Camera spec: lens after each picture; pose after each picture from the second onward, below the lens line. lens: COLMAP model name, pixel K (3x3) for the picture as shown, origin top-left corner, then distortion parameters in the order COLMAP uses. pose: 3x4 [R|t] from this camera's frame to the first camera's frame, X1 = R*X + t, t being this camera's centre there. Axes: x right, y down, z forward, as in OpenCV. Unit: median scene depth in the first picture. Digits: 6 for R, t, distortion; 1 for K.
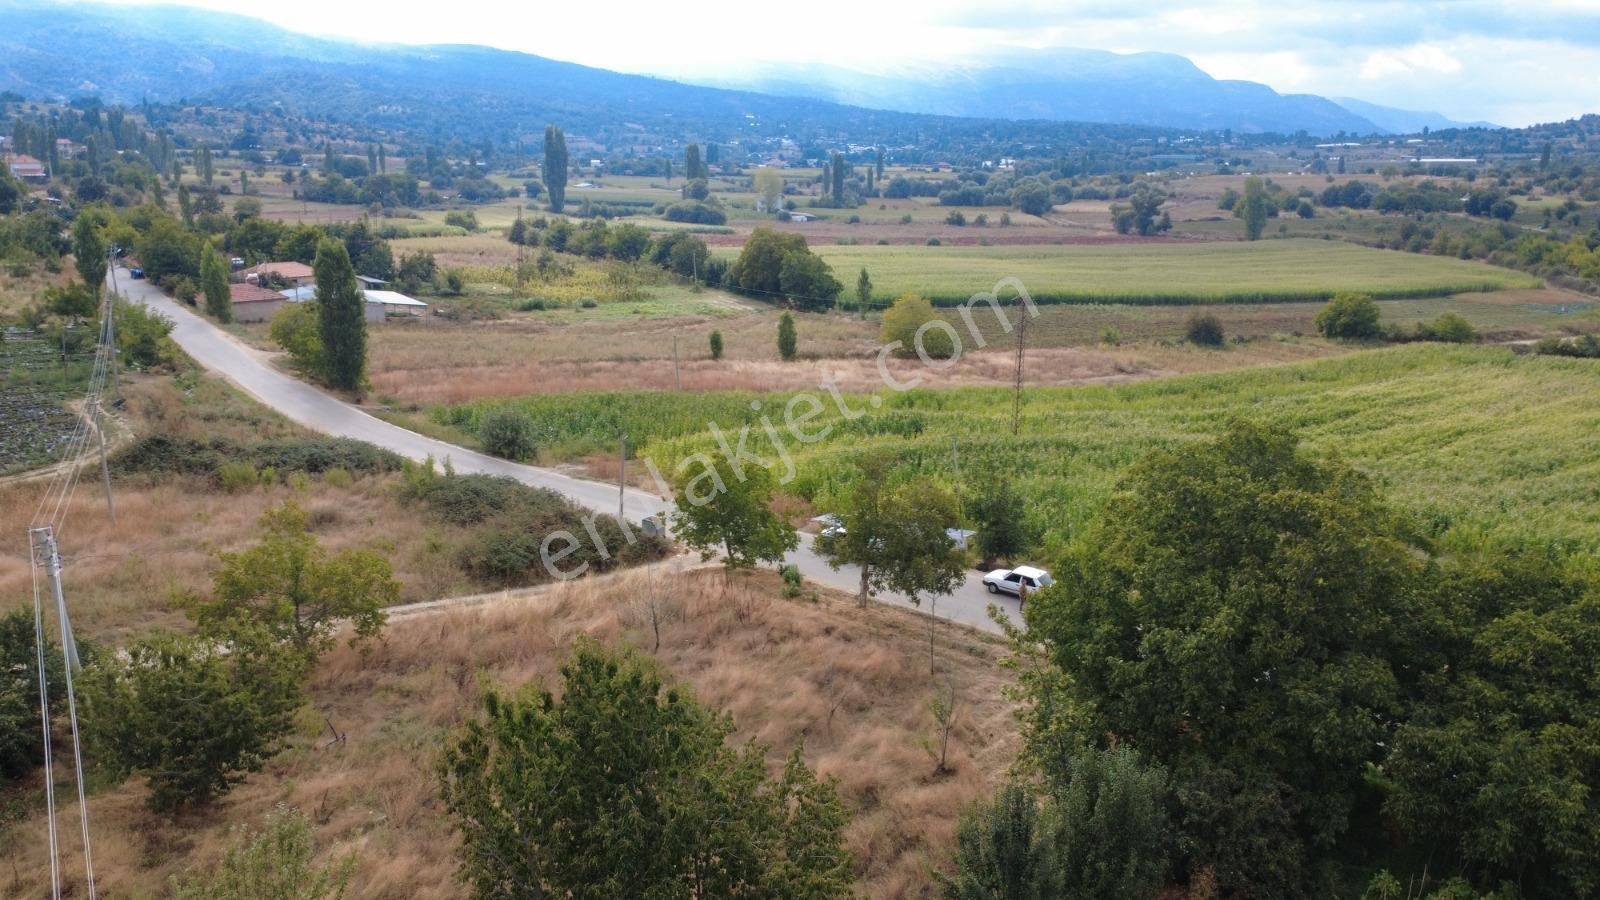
lens RADIAL K [[1192.6, 0, 801.6], [0, 1192.6, 448.2], [0, 0, 1]] dist [0.009132, -0.009925]
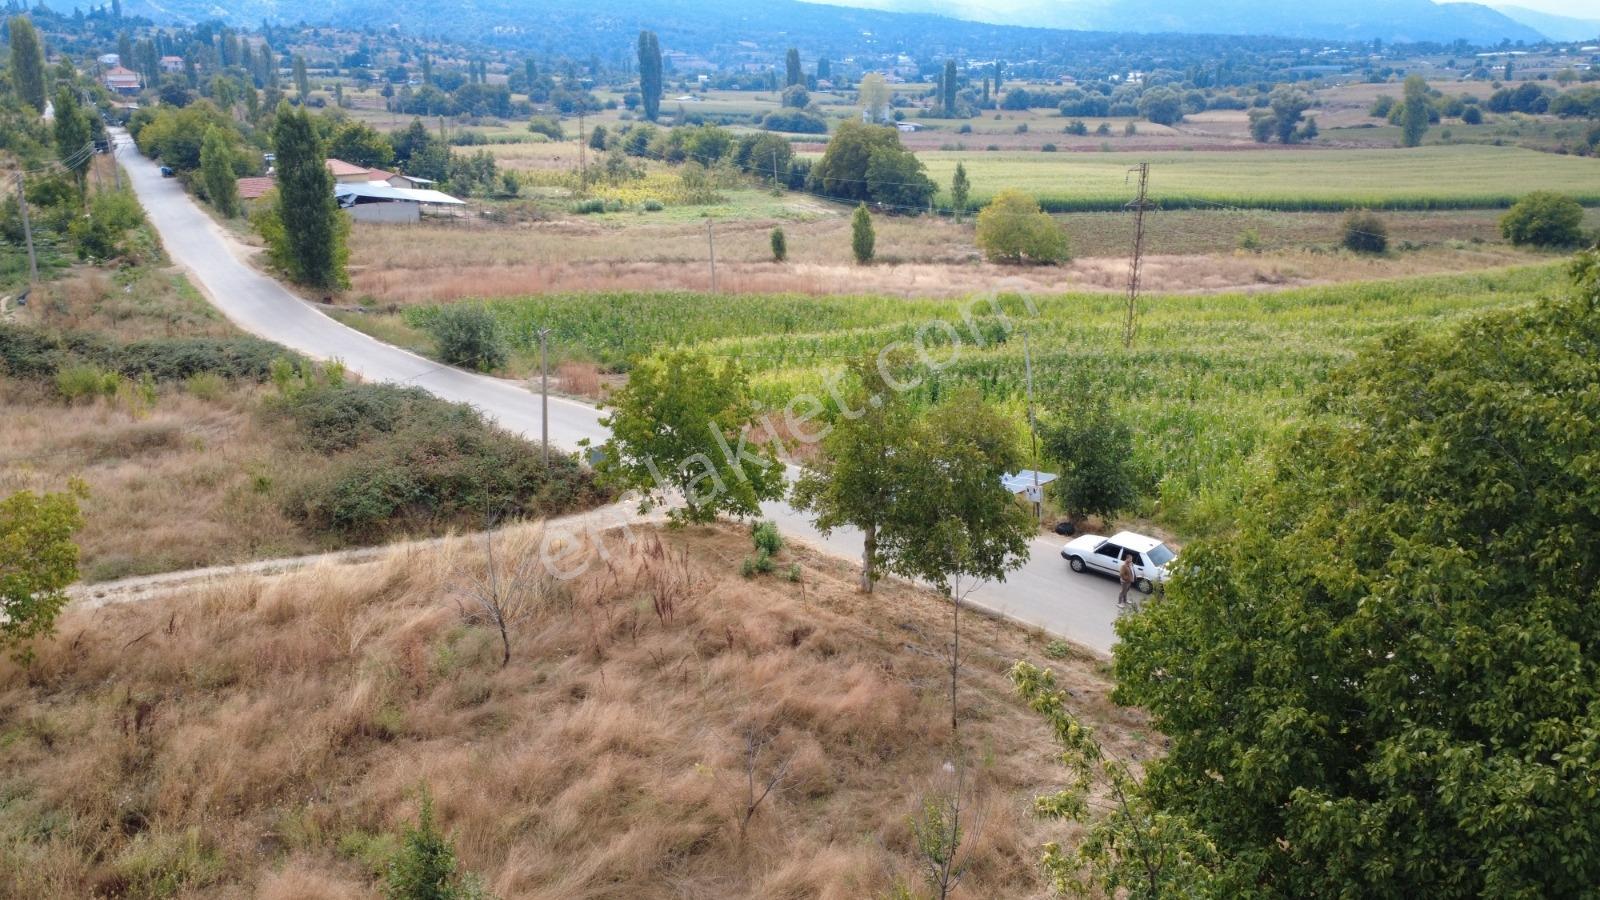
lens RADIAL K [[1192.6, 0, 797.9], [0, 1192.6, 451.3], [0, 0, 1]] dist [0.009132, -0.009925]
pose [[0.995135, 0.018175, -0.096826, 0.031478], [-0.011983, 0.997868, 0.064156, 0.006865], [0.097786, -0.062684, 0.993231, 0.151735]]
